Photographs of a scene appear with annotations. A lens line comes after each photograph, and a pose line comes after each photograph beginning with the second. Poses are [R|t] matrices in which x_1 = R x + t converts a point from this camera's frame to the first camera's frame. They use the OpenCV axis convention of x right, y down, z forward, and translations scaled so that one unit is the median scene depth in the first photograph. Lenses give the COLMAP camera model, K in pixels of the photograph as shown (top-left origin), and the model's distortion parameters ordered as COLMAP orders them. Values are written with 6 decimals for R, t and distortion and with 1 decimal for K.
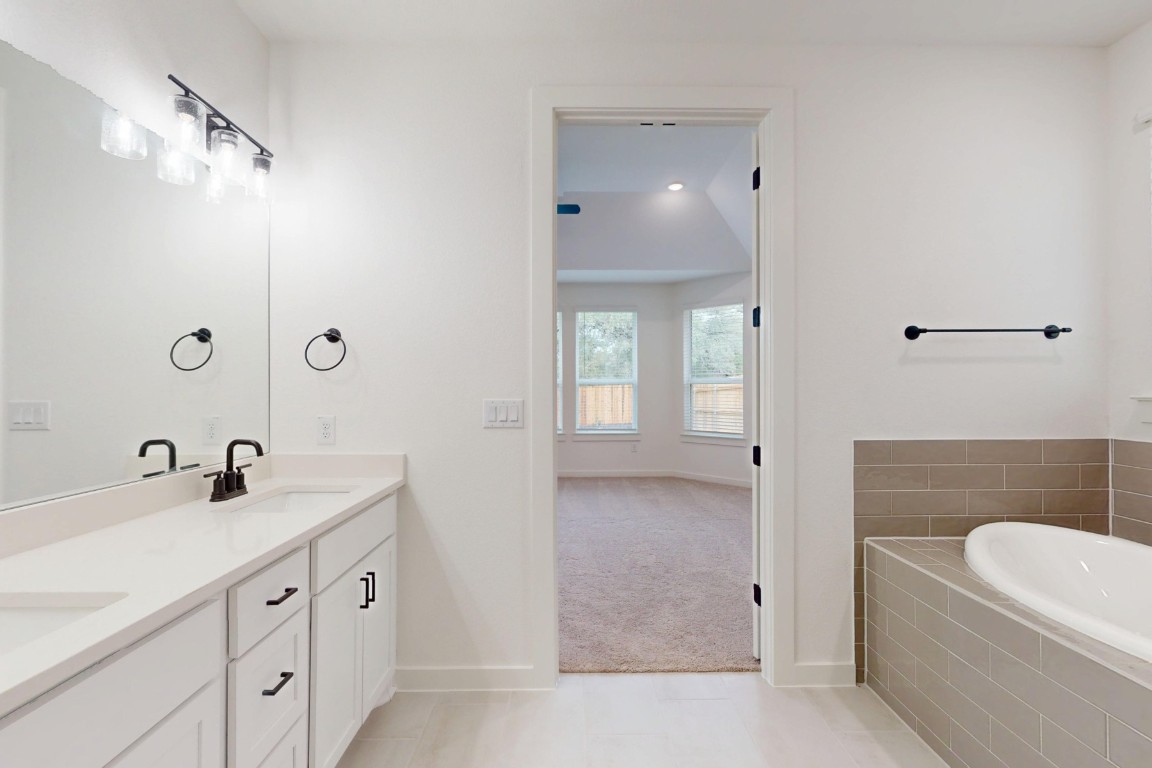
lens RADIAL K [[496.9, 0, 576.0], [0, 496.9, 384.0], [0, 0, 1]] dist [-0.000466, 0.000254]
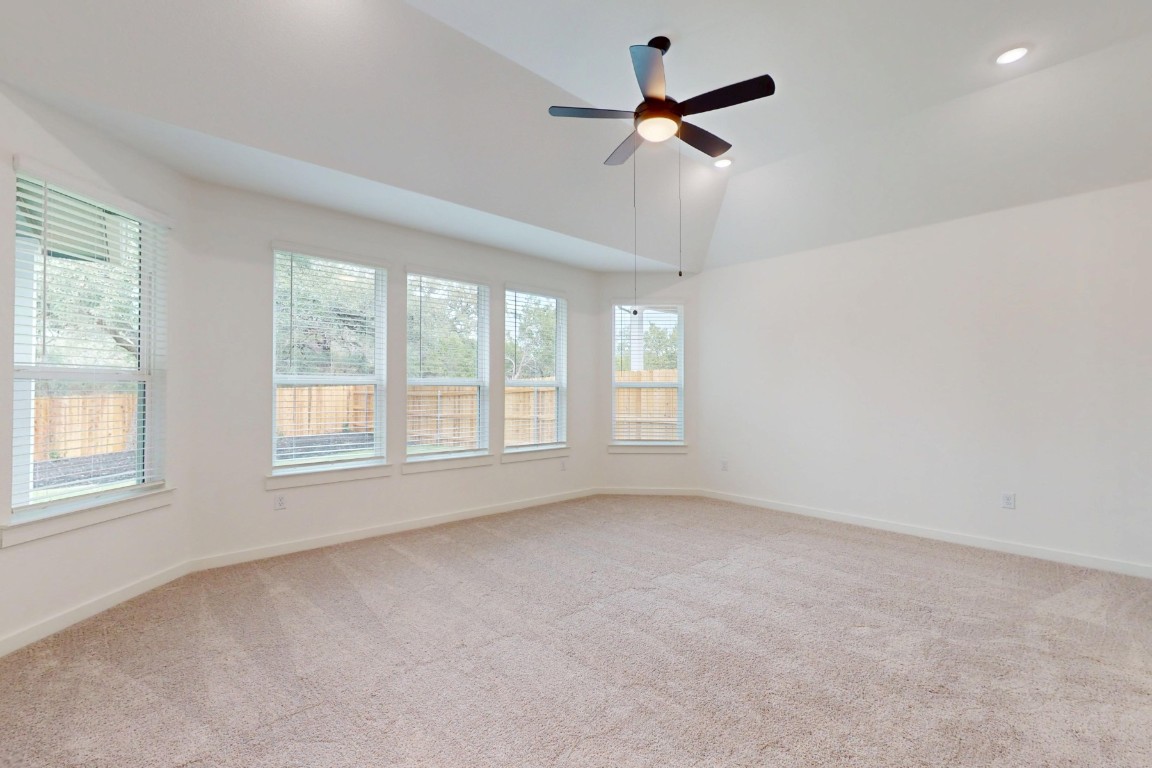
lens RADIAL K [[496.9, 0, 576.0], [0, 496.9, 384.0], [0, 0, 1]] dist [-0.000466, 0.000254]
pose [[0.750634, 0.013098, 0.660588, -0.413191], [-0.009180, 0.999914, -0.009395, 0.002257], [-0.660654, 0.000988, 0.750690, 0.370609]]
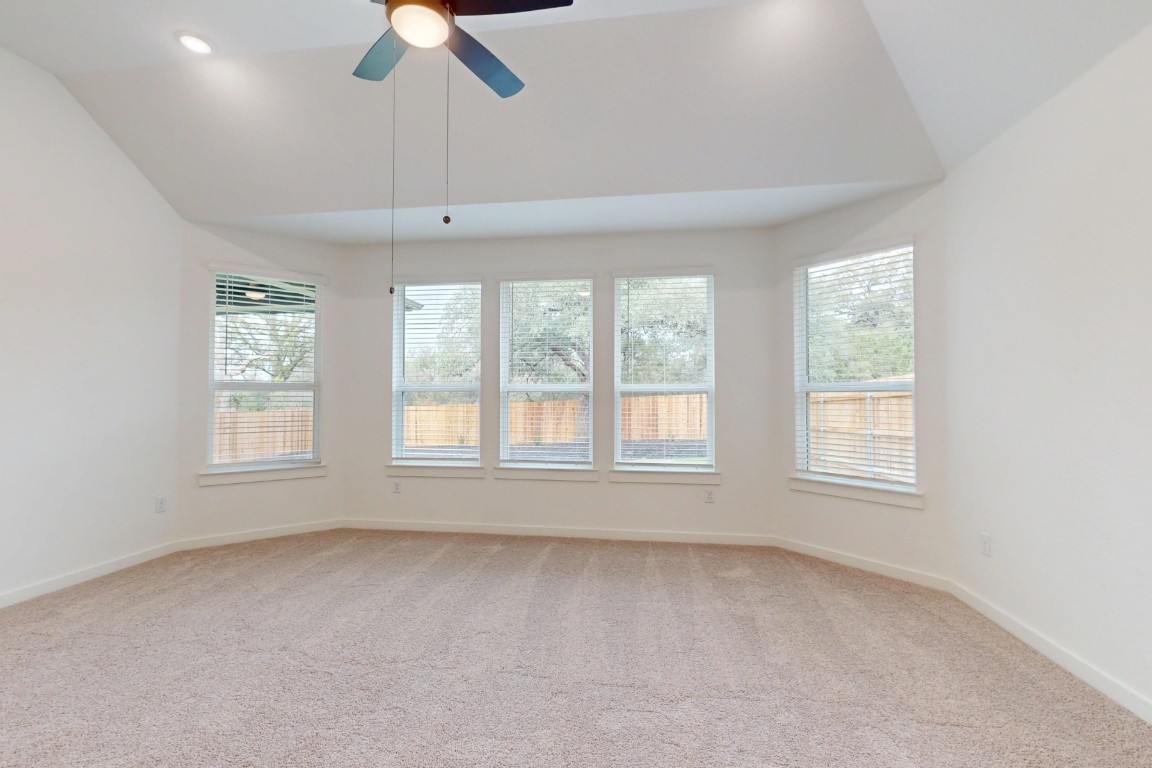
lens RADIAL K [[496.9, 0, 576.0], [0, 496.9, 384.0], [0, 0, 1]] dist [-0.000466, 0.000254]
pose [[0.987735, -0.000730, -0.156141, 0.050152], [-0.002226, 0.999822, -0.018754, 0.002020], [0.156126, 0.018871, 0.987557, 0.364467]]
